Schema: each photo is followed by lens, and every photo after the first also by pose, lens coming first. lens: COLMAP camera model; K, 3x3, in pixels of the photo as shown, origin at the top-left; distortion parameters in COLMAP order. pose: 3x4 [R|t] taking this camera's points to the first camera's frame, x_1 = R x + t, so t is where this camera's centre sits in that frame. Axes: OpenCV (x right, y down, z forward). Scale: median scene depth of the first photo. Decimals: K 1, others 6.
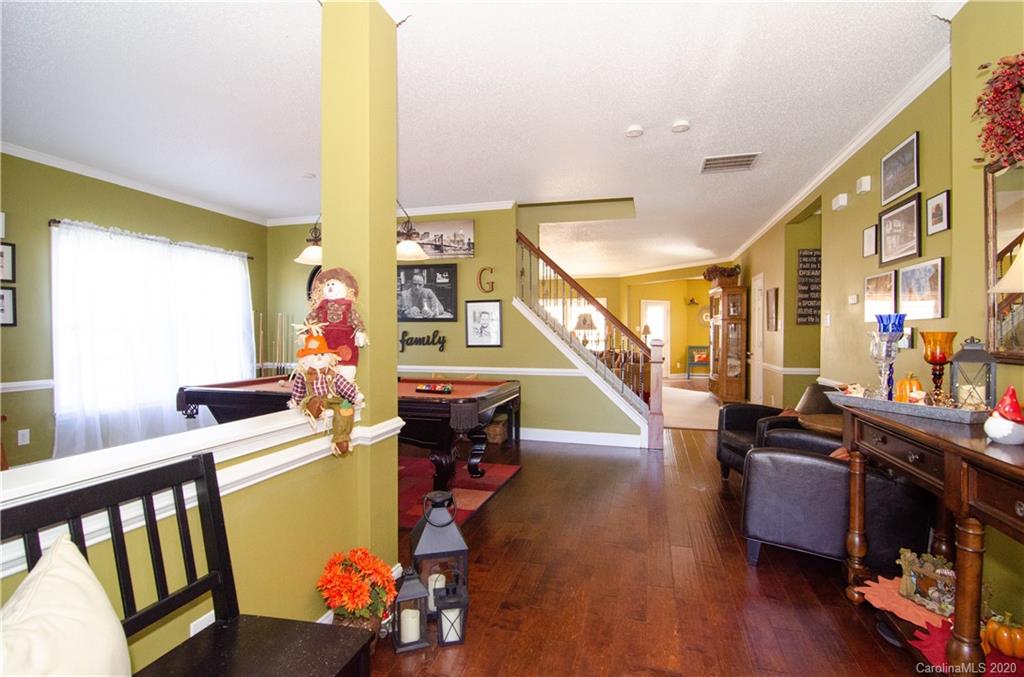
lens RADIAL K [[494.8, 0, 512.0], [0, 494.8, 338.5], [0, 0, 1]] dist [-0.022830, -0.001286]
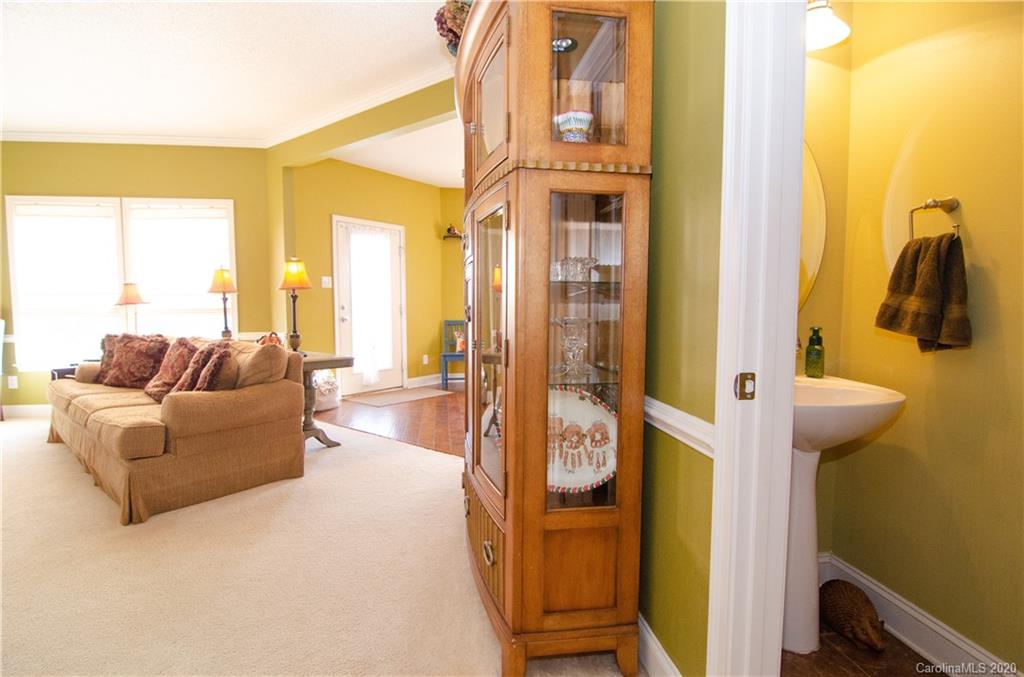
lens RADIAL K [[494.8, 0, 512.0], [0, 494.8, 338.5], [0, 0, 1]] dist [-0.022830, -0.001286]
pose [[0.912317, -0.024155, 0.408771, 0.218620], [0.001846, 0.998491, 0.054884, 0.005923], [-0.409480, -0.049317, 0.910985, 0.522087]]
